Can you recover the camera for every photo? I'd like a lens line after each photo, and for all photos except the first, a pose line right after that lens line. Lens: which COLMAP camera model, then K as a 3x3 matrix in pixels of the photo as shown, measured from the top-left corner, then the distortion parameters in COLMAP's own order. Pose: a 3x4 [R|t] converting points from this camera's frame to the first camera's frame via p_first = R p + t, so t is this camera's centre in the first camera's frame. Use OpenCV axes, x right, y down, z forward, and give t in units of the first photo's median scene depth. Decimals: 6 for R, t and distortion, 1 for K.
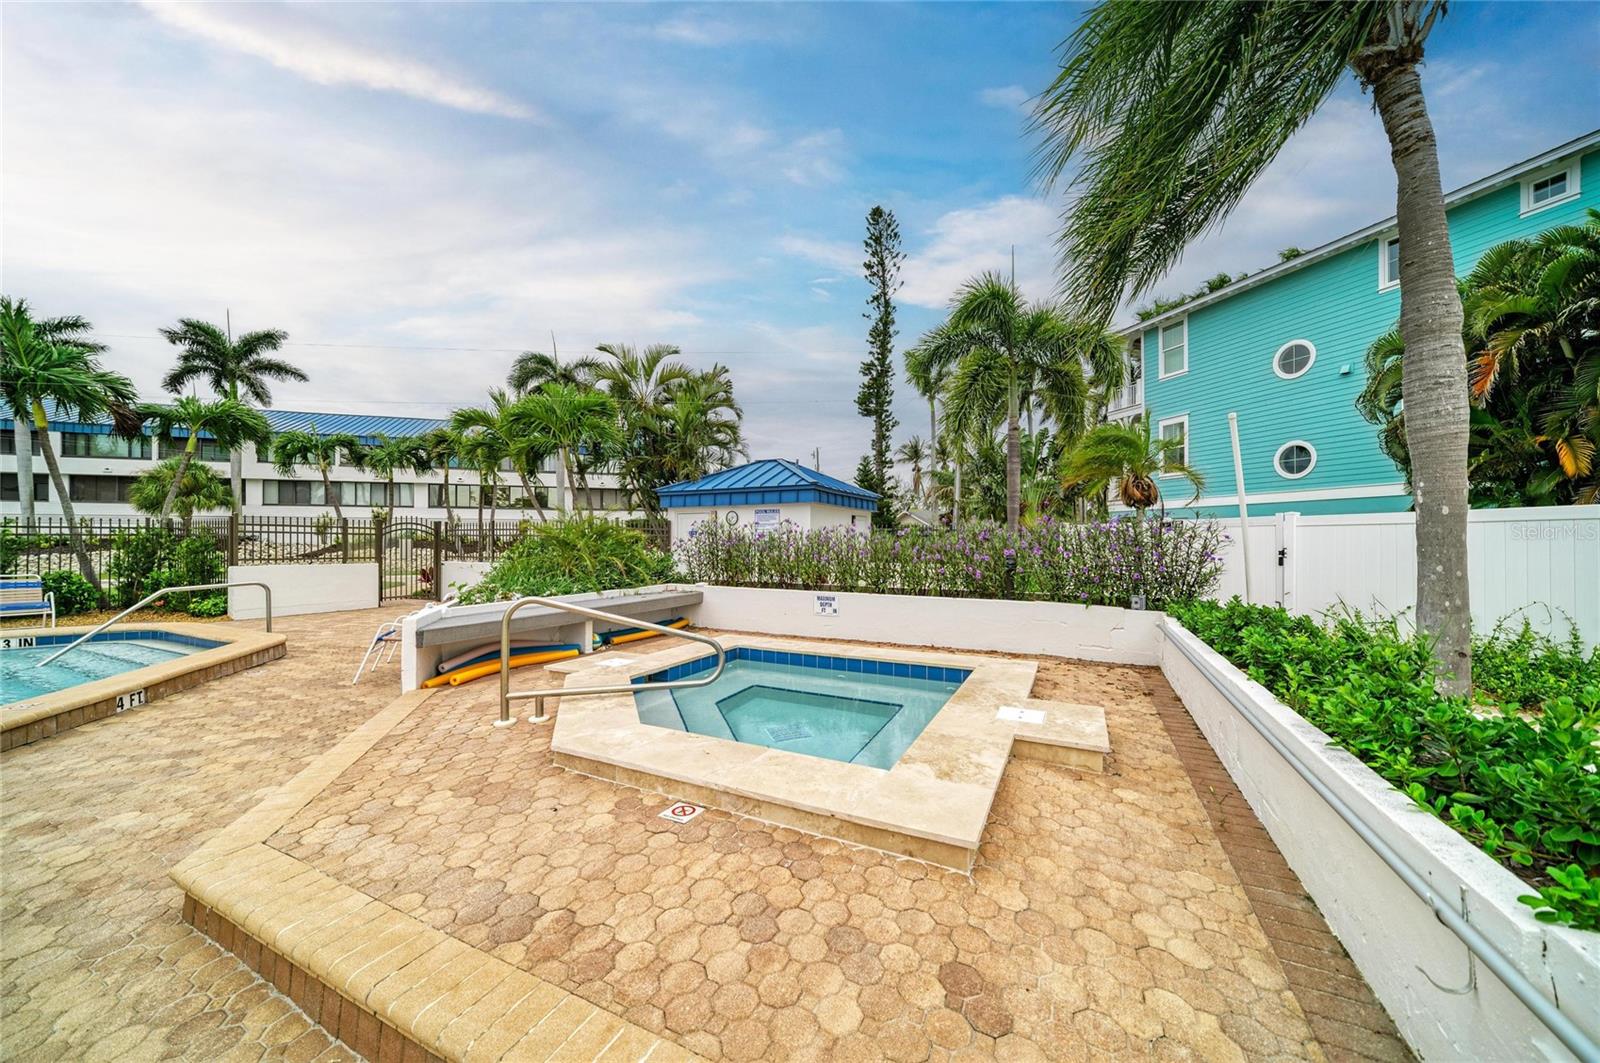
lens RADIAL K [[548.5, 0, 792.4], [0, 548.5, 539.4], [0, 0, 1]] dist [-0.017831, 0.000129]
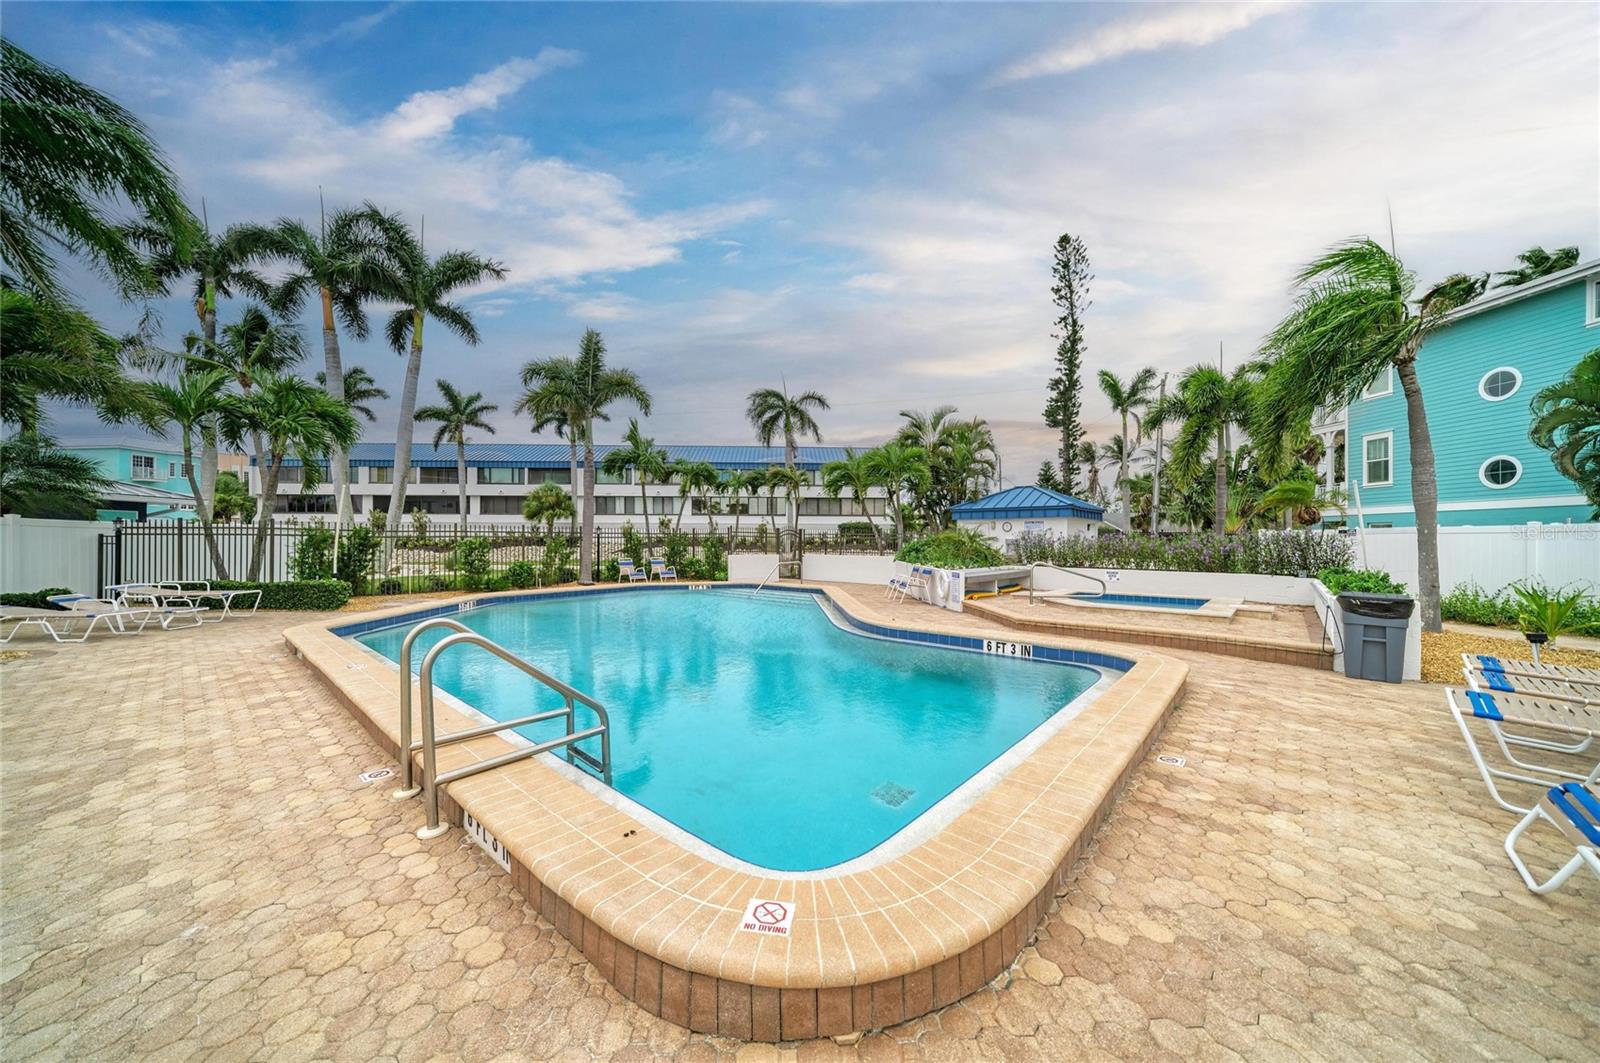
lens RADIAL K [[548.5, 0, 792.4], [0, 548.5, 539.4], [0, 0, 1]] dist [-0.017831, 0.000129]
pose [[0.966038, 0.002171, -0.258390, -0.126434], [-0.002342, 0.999997, -0.000354, -0.000960], [0.258388, 0.000947, 0.966041, -0.268236]]
